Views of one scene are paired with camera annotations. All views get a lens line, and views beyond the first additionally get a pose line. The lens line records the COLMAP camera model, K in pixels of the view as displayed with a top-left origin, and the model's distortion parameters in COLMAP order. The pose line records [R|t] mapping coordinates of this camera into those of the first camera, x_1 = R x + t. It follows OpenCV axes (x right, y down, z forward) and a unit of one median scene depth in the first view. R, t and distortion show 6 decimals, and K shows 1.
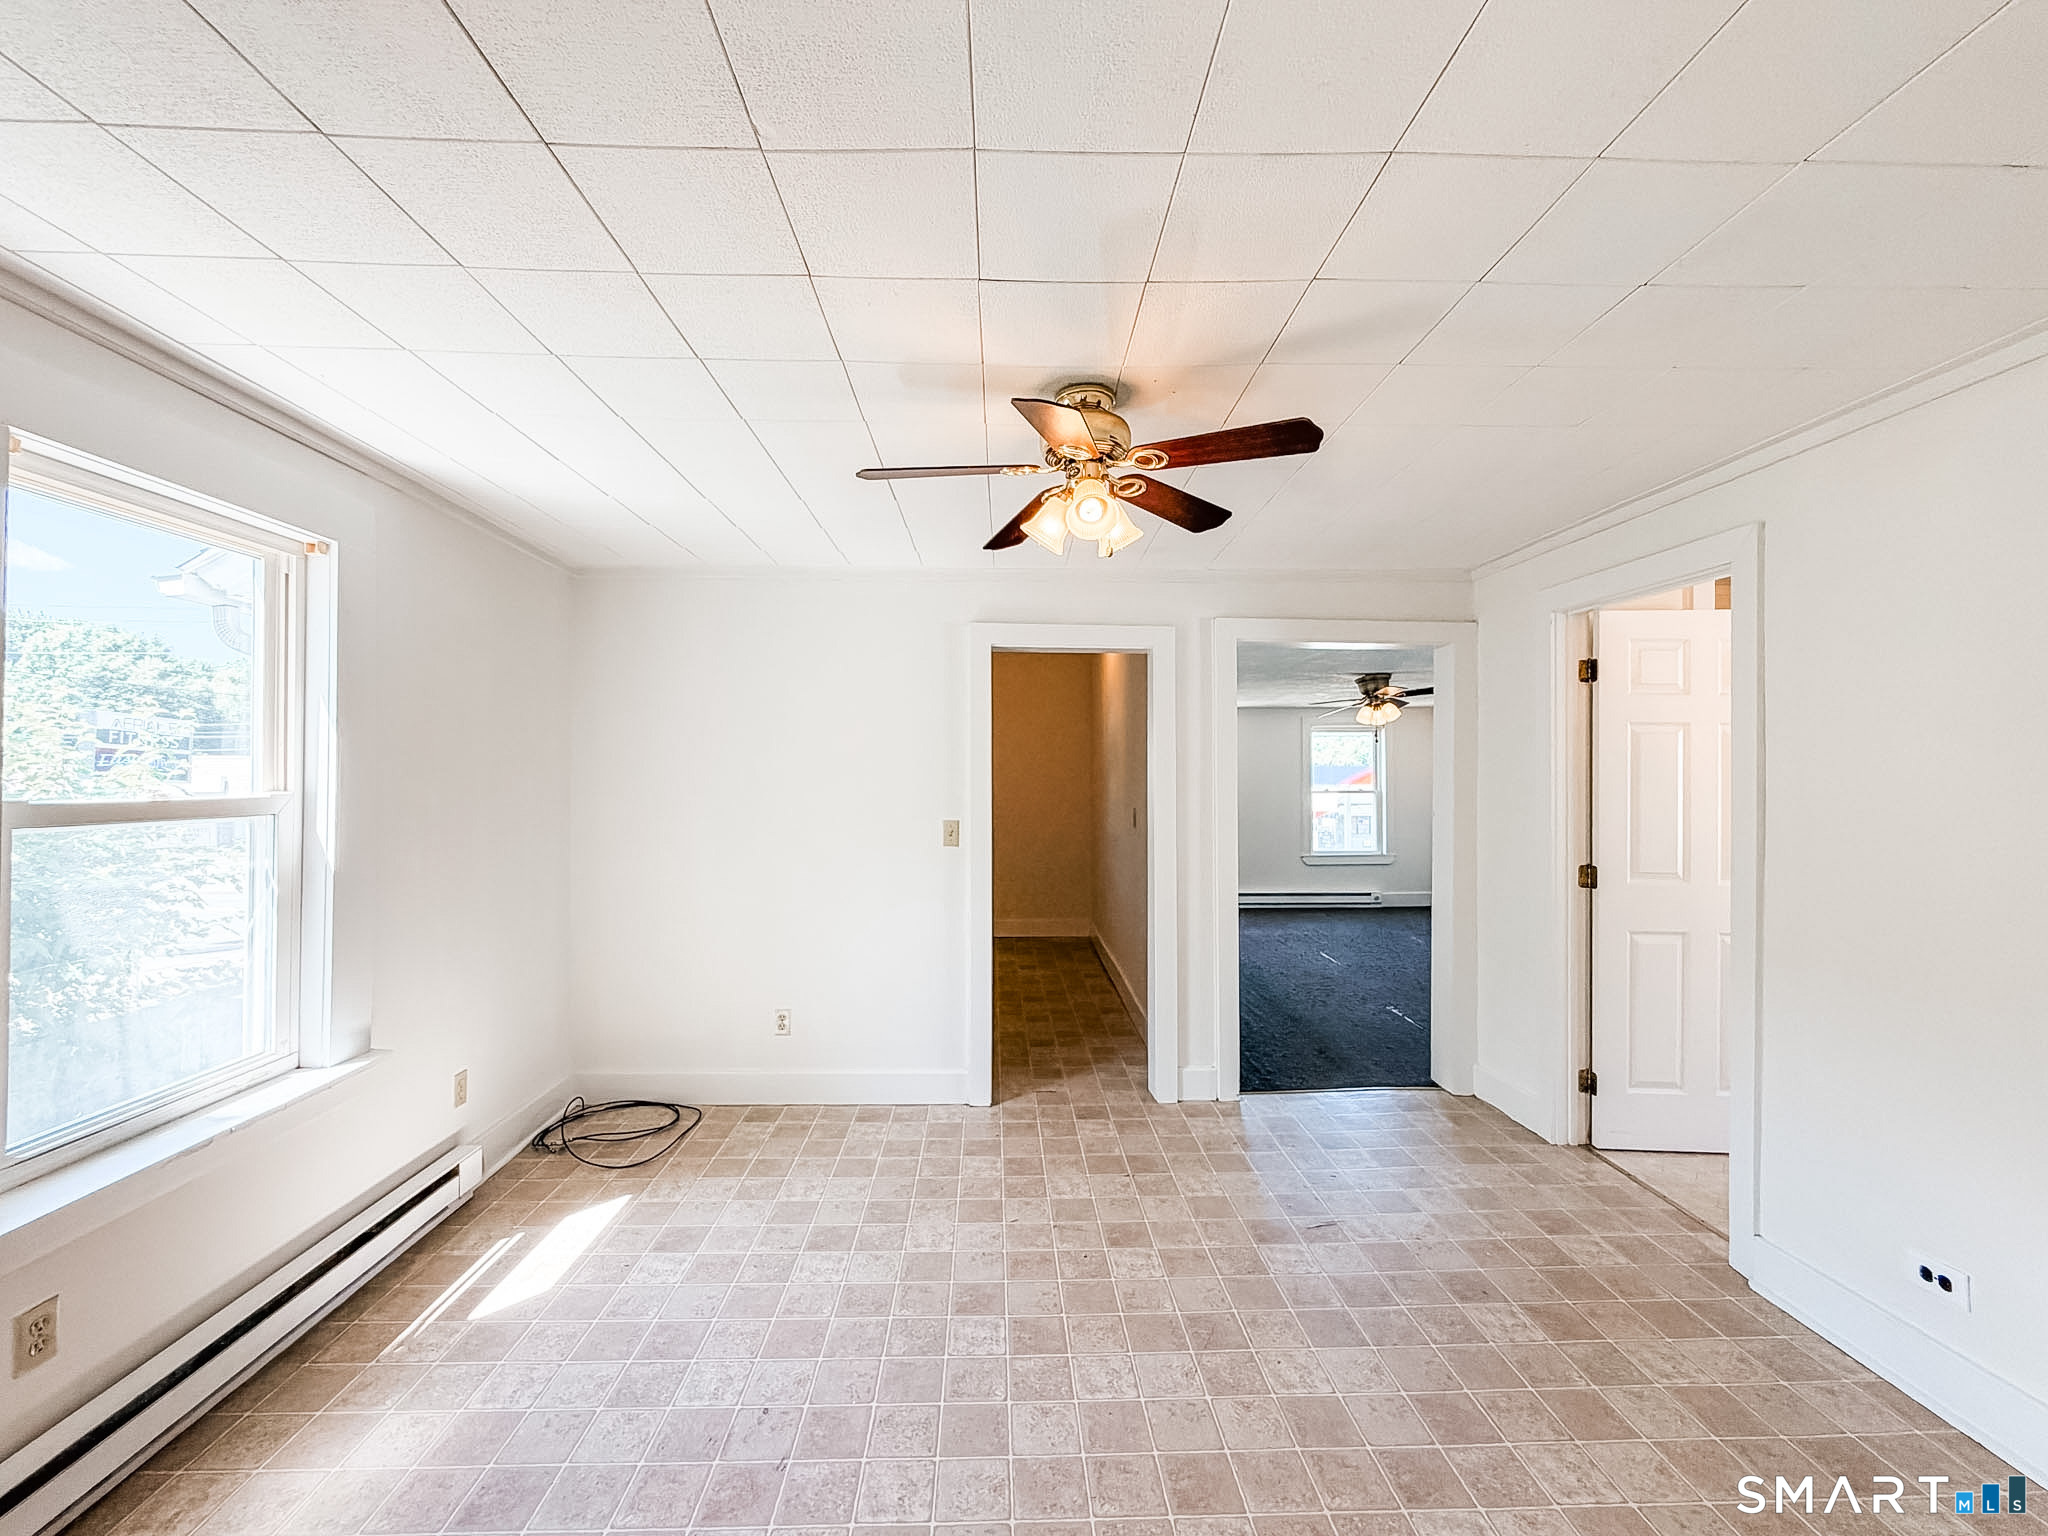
lens RADIAL K [[820.2, 0, 1015.9], [0, 820.2, 753.6], [0, 0, 1]] dist [-0.001324, -0.000368]
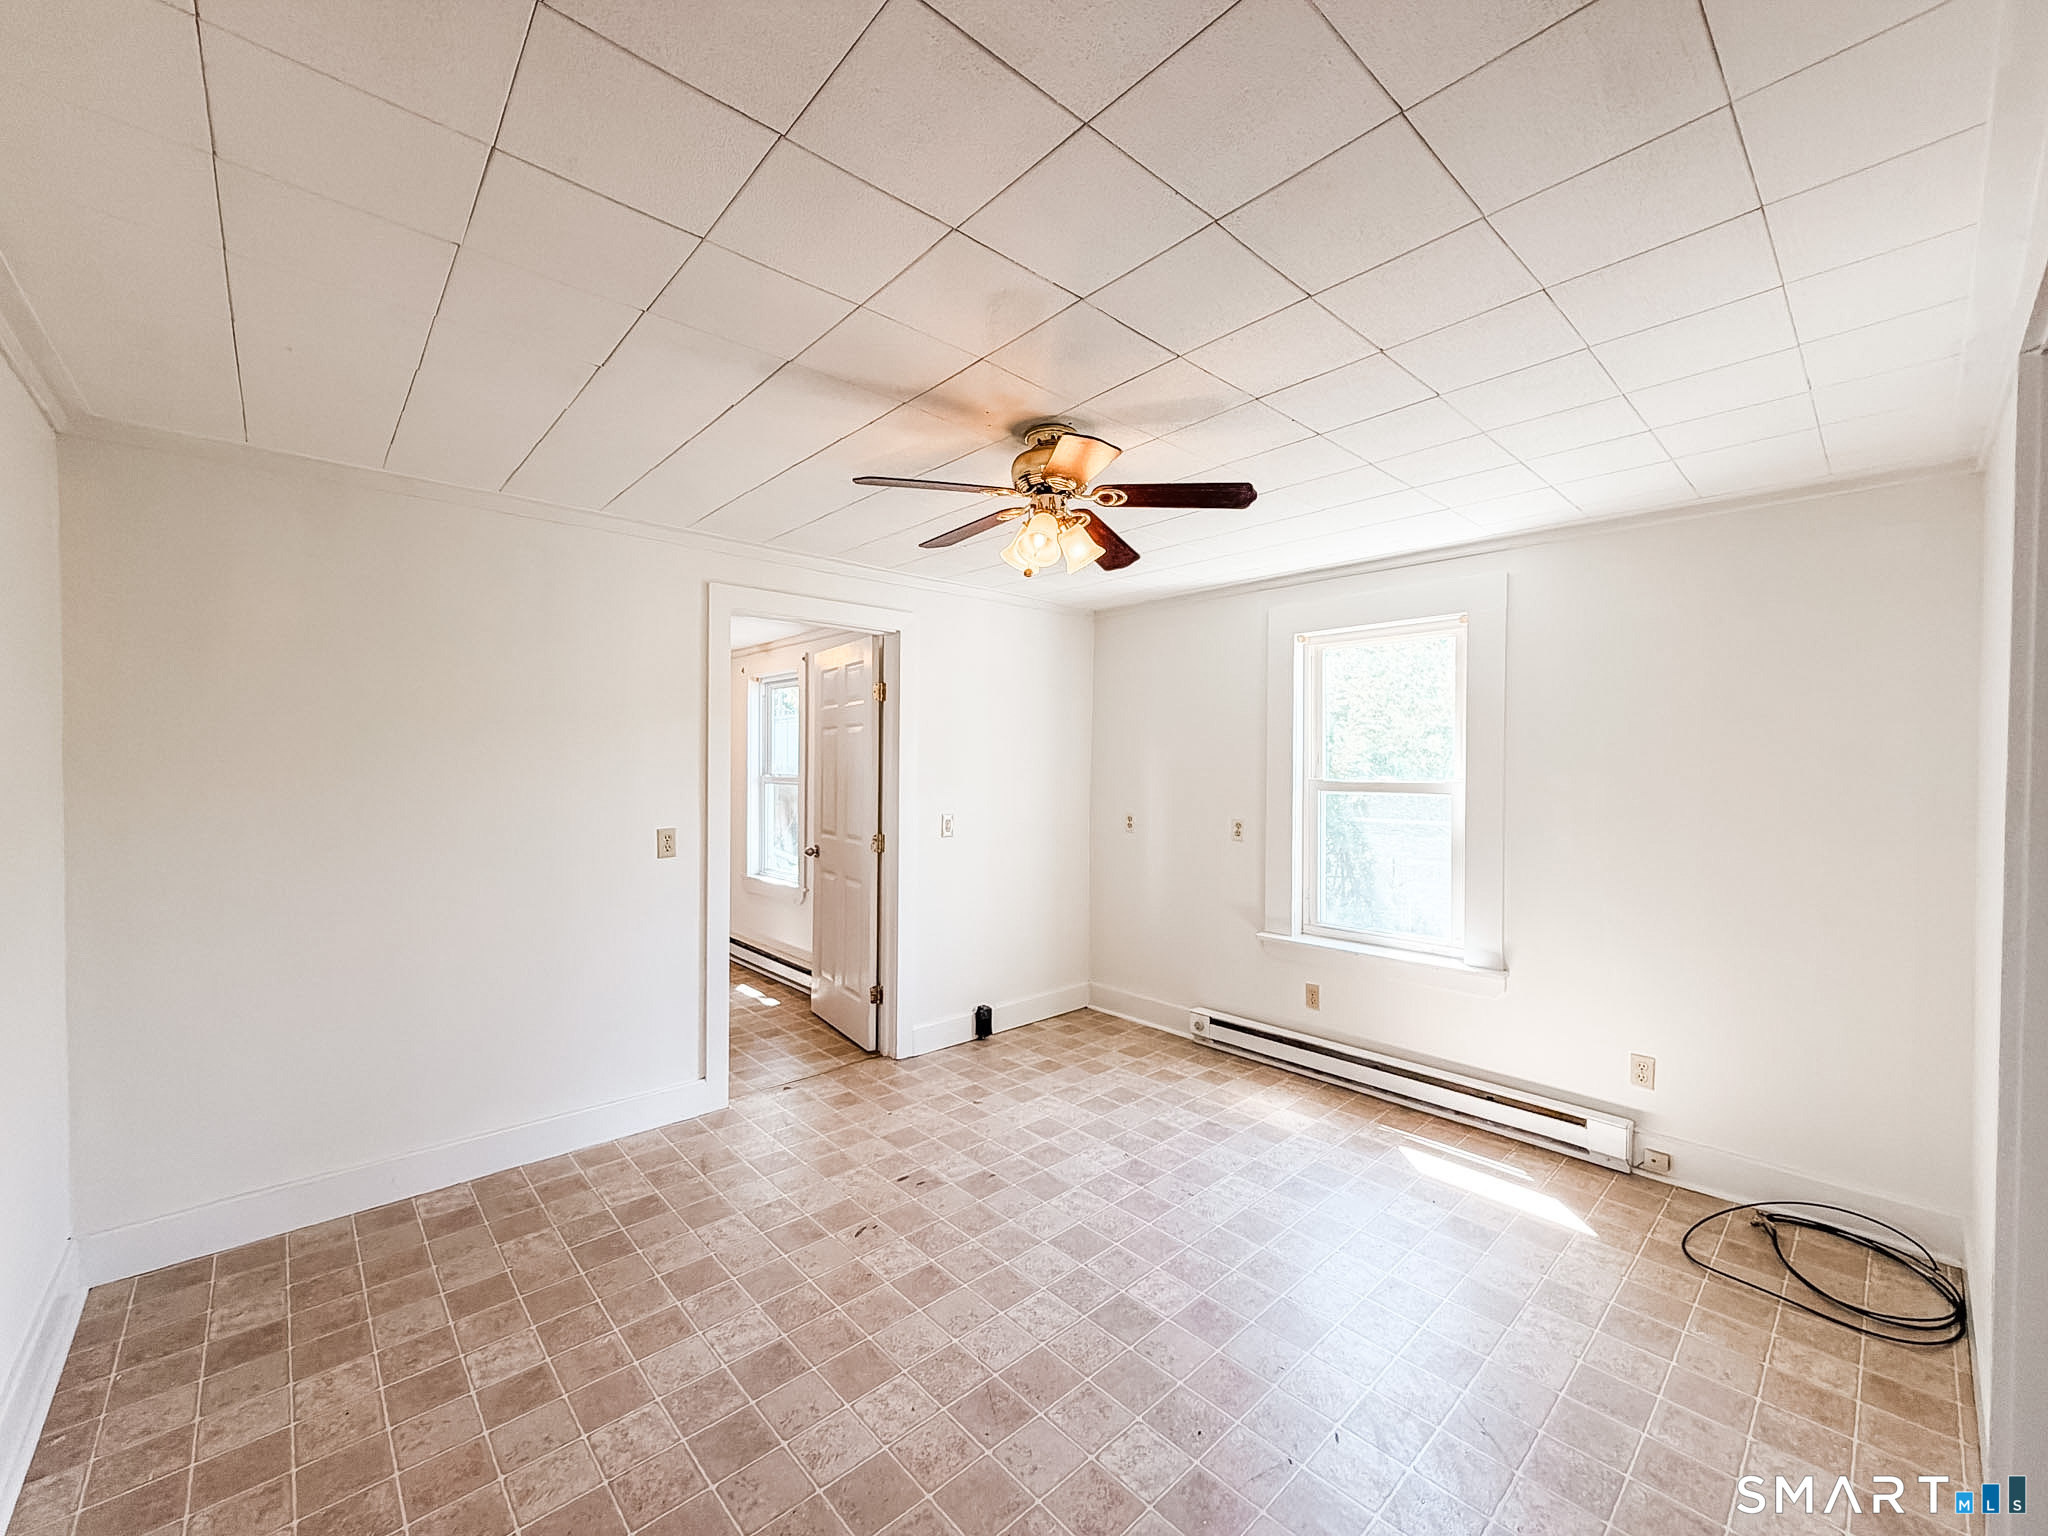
lens RADIAL K [[820.2, 0, 1011.4], [0, 820.2, 762.0], [0, 0, 1]] dist [-0.001324, -0.000368]
pose [[-0.764843, -0.009745, -0.644143, 0.901611], [0.012587, 0.999469, -0.030066, 0.062685], [0.644093, -0.031104, -0.764314, 1.941429]]
